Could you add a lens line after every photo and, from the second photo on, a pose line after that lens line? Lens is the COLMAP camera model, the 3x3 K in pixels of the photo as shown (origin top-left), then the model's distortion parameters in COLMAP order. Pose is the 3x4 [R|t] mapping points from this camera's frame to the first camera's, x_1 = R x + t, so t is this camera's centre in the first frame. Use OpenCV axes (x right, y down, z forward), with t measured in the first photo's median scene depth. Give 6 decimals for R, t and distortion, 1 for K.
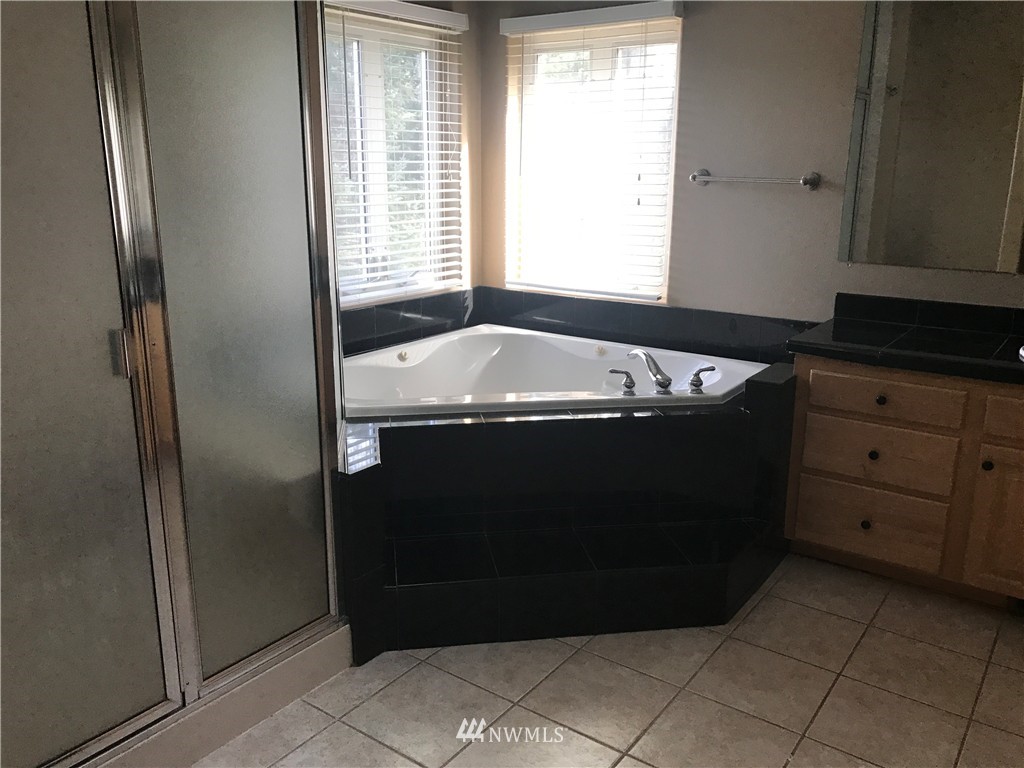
lens RADIAL K [[837.1, 0, 512.0], [0, 837.1, 384.0], [0, 0, 1]] dist [0.067654, -0.131248]
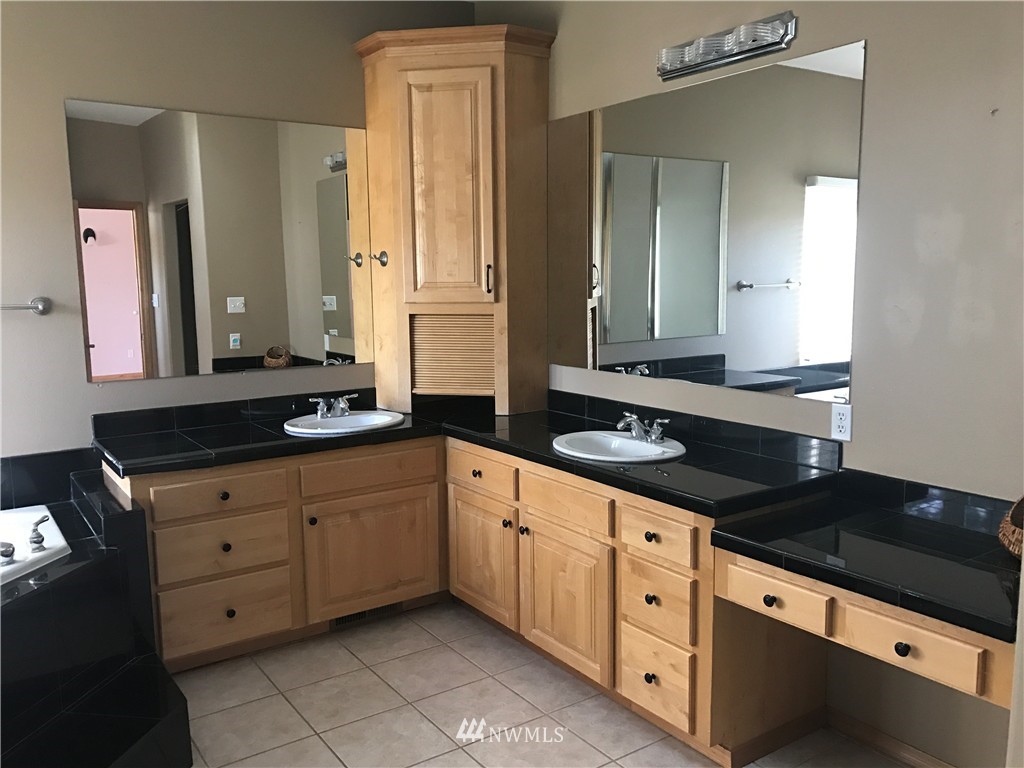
lens RADIAL K [[837.1, 0, 512.0], [0, 837.1, 384.0], [0, 0, 1]] dist [0.067654, -0.131248]
pose [[0.314746, -0.134015, 0.939667, -0.445968], [0.252705, 0.966083, 0.053138, -0.083606], [-0.914918, 0.220733, 0.337937, 0.248022]]
